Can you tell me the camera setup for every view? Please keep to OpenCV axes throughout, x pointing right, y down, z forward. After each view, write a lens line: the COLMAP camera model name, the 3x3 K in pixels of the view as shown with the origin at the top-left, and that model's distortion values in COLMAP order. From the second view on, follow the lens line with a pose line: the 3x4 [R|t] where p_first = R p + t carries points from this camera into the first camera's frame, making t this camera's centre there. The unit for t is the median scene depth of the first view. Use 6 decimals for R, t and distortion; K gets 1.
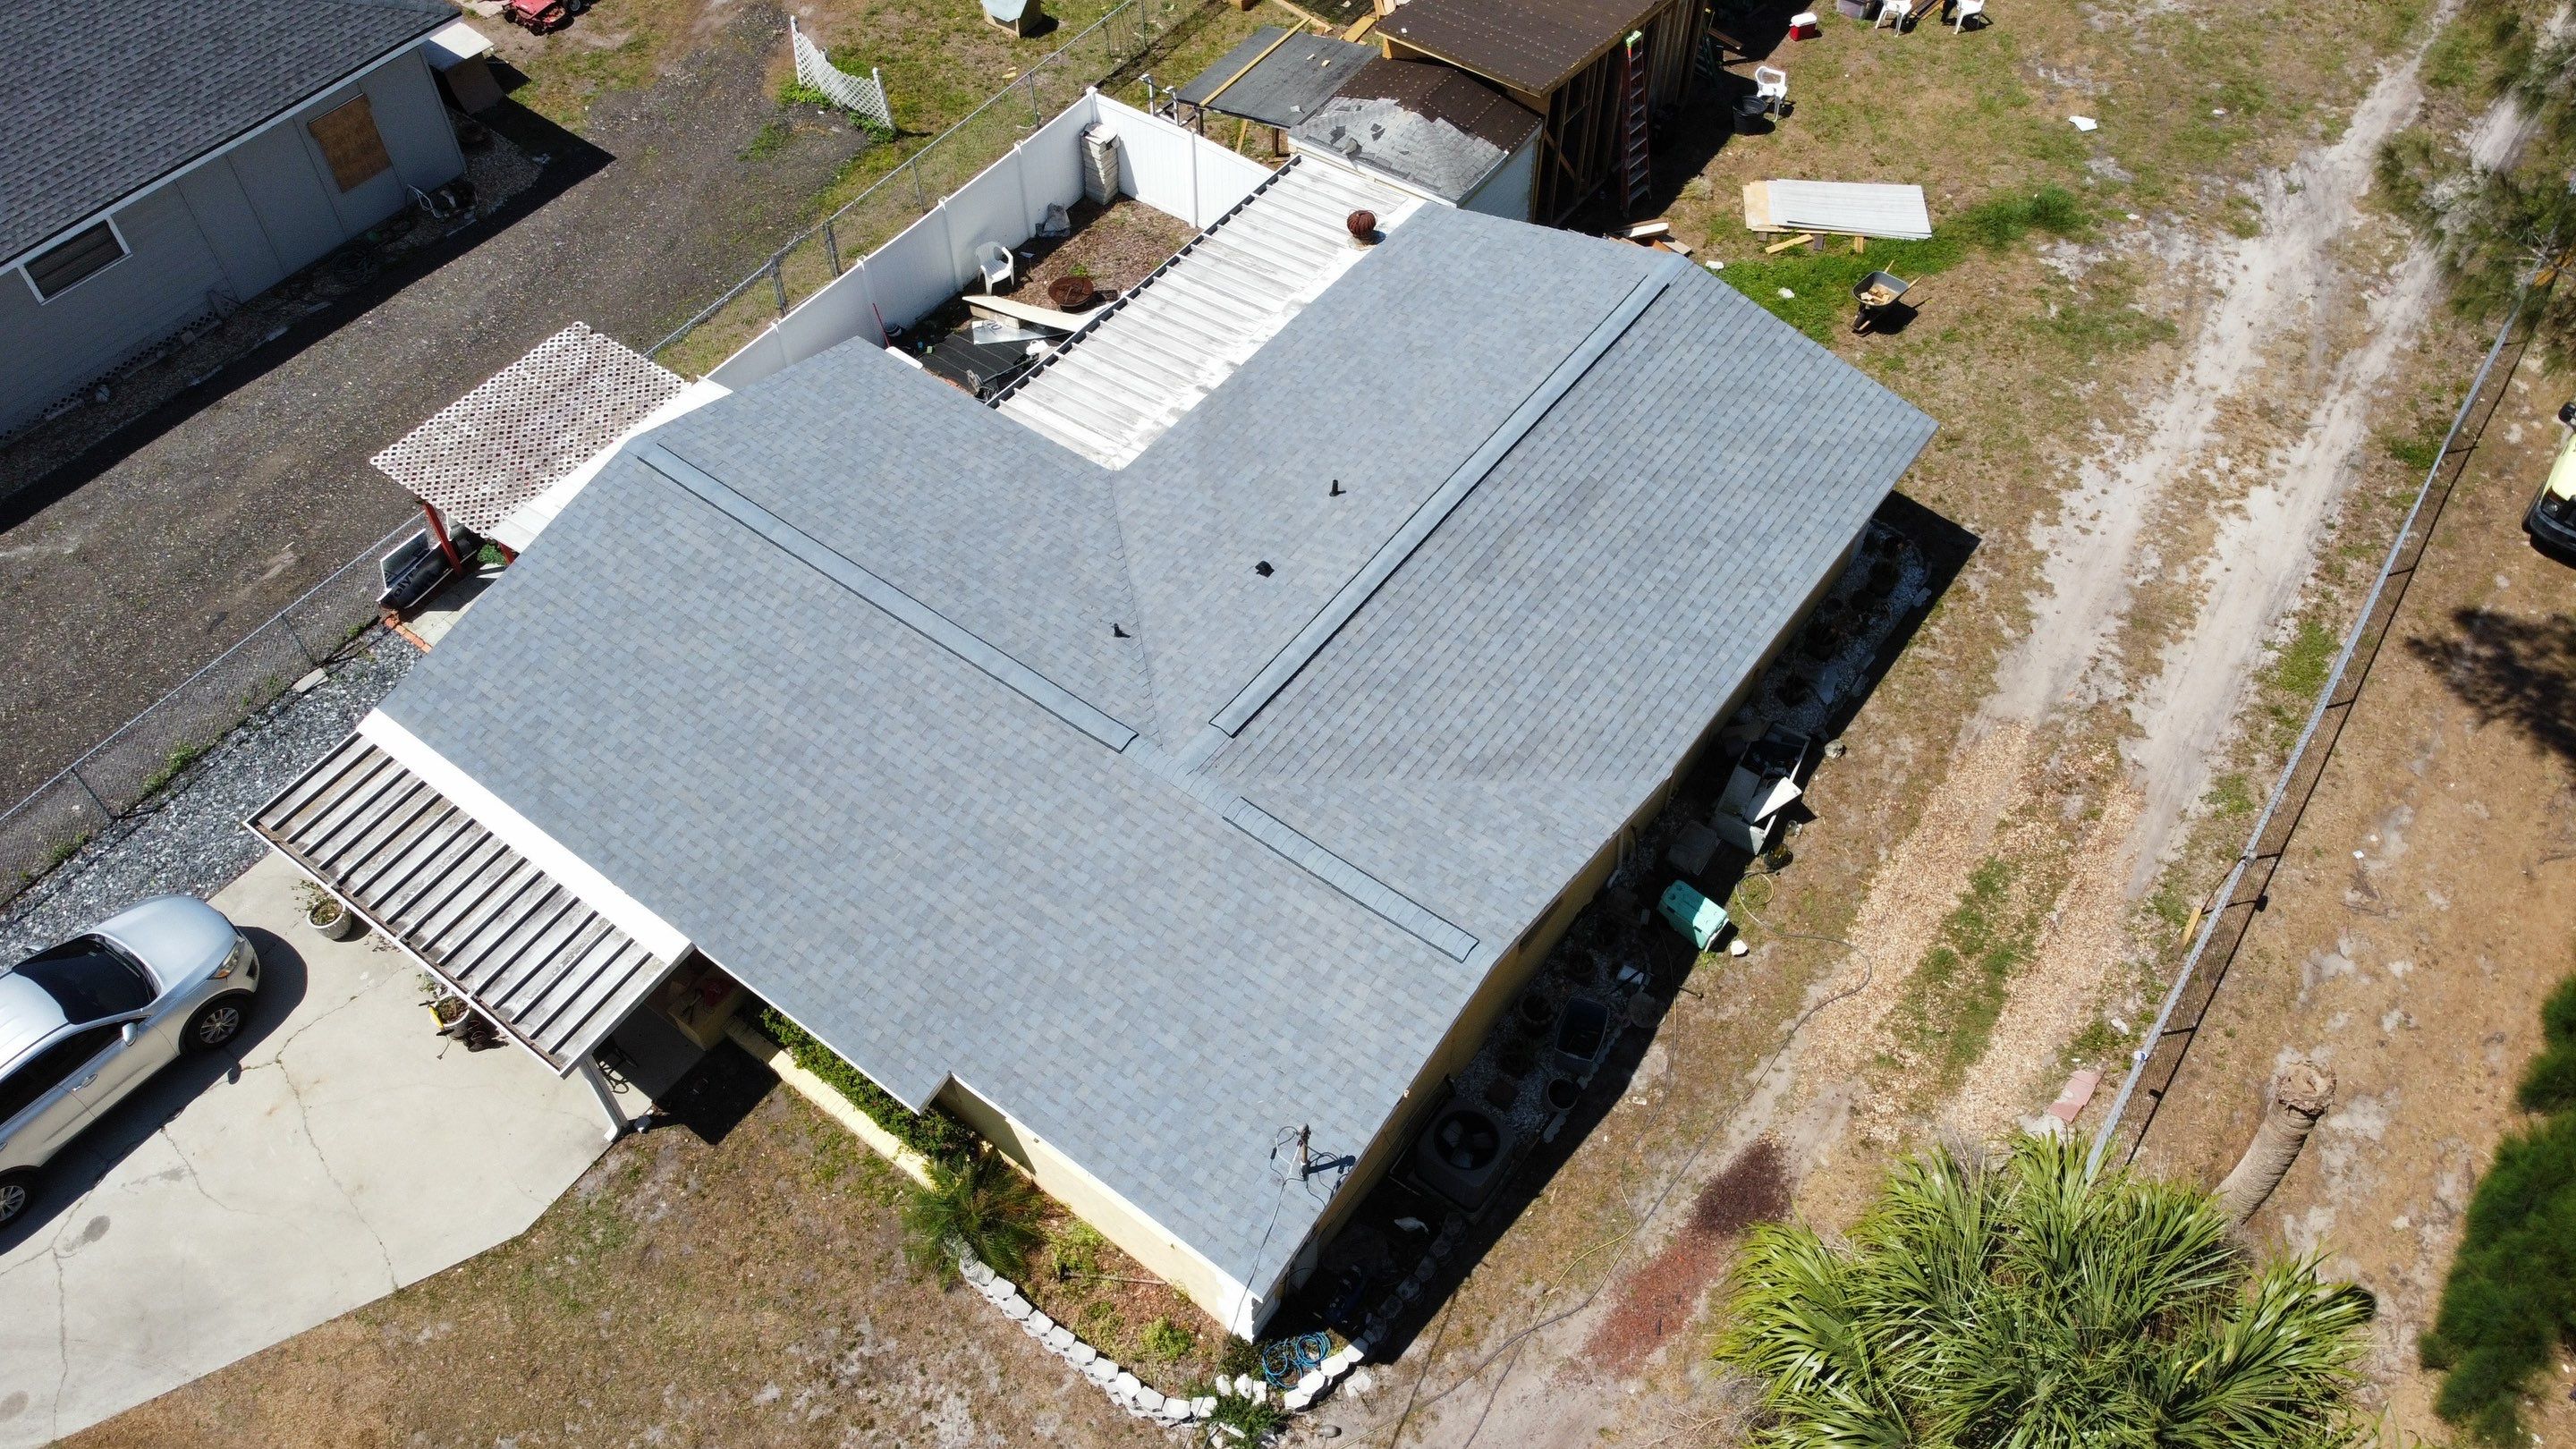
lens RADIAL K [[1939.8, 0, 1252.5], [0, 1939.8, 701.2], [0, 0, 1]] dist [0.005785, -0.024633]
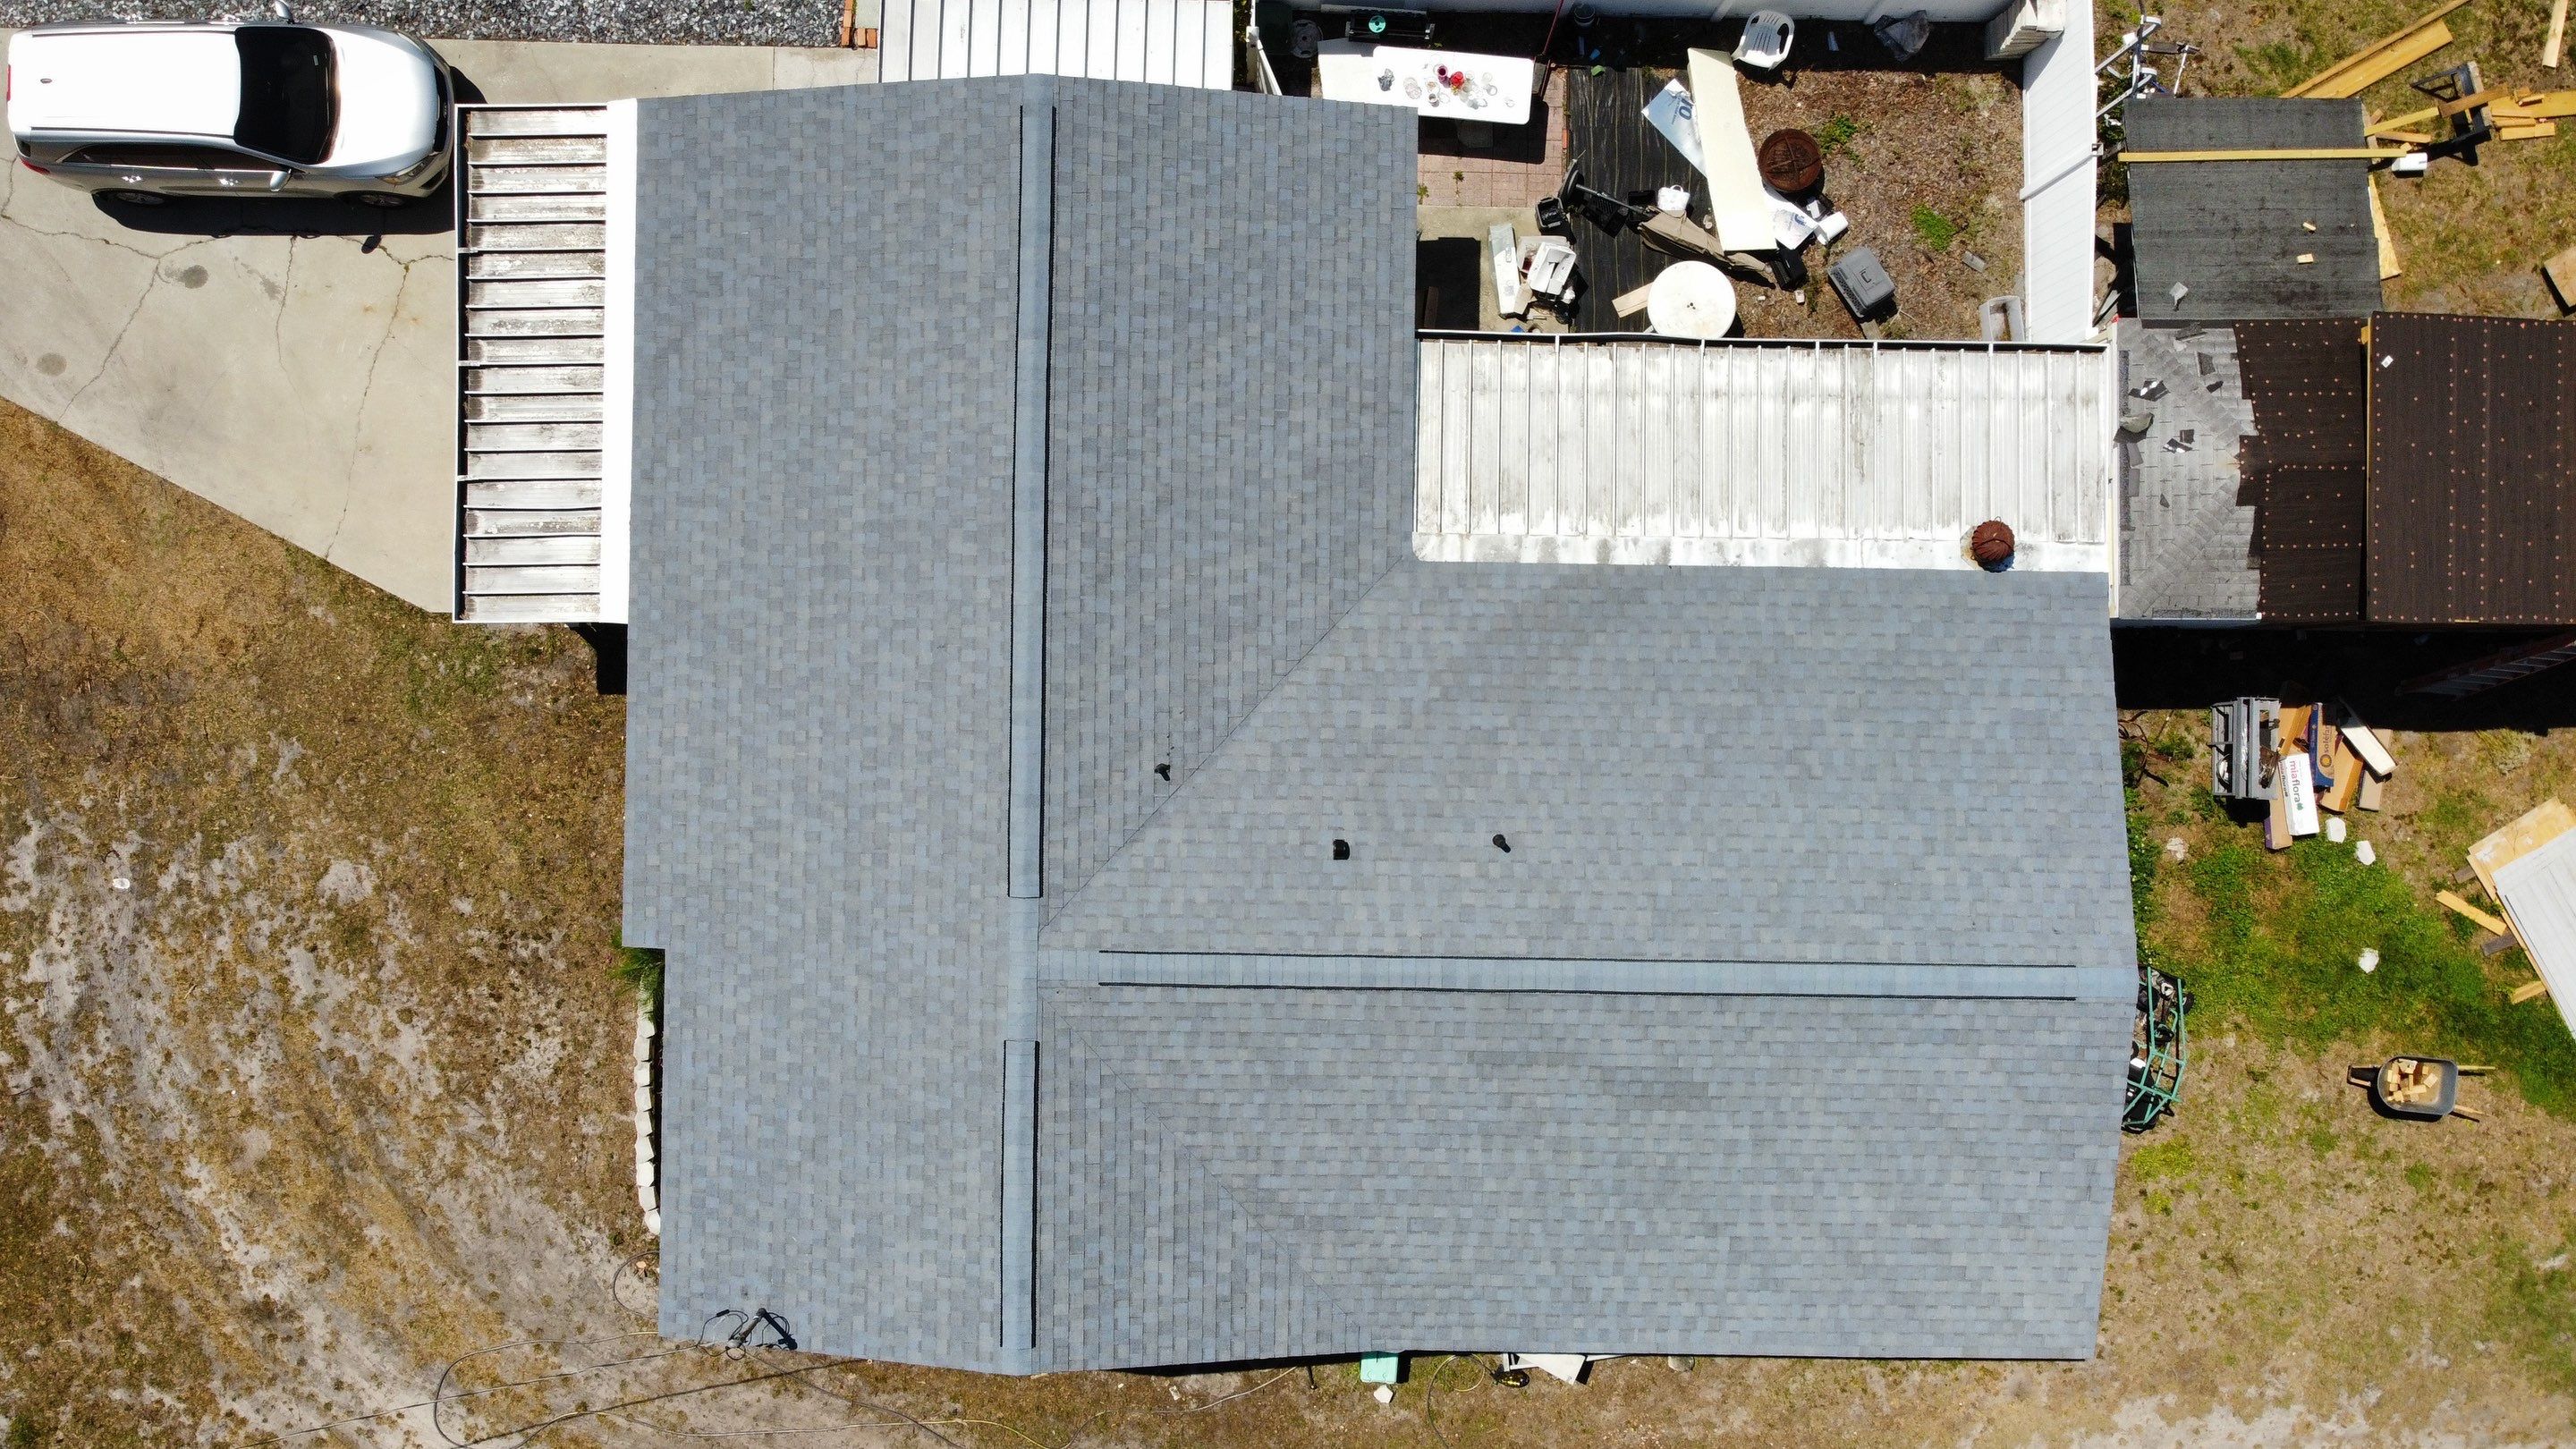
lens RADIAL K [[1924.7, 0, 1263.5], [0, 1924.7, 694.2], [0, 0, 1]] dist [-0.001889, 0.011475]
pose [[0.590793, 0.806696, 0.014333, -0.076779], [-0.631858, 0.451556, 0.629962, -0.577087], [0.501716, -0.381234, 0.776493, 0.350172]]
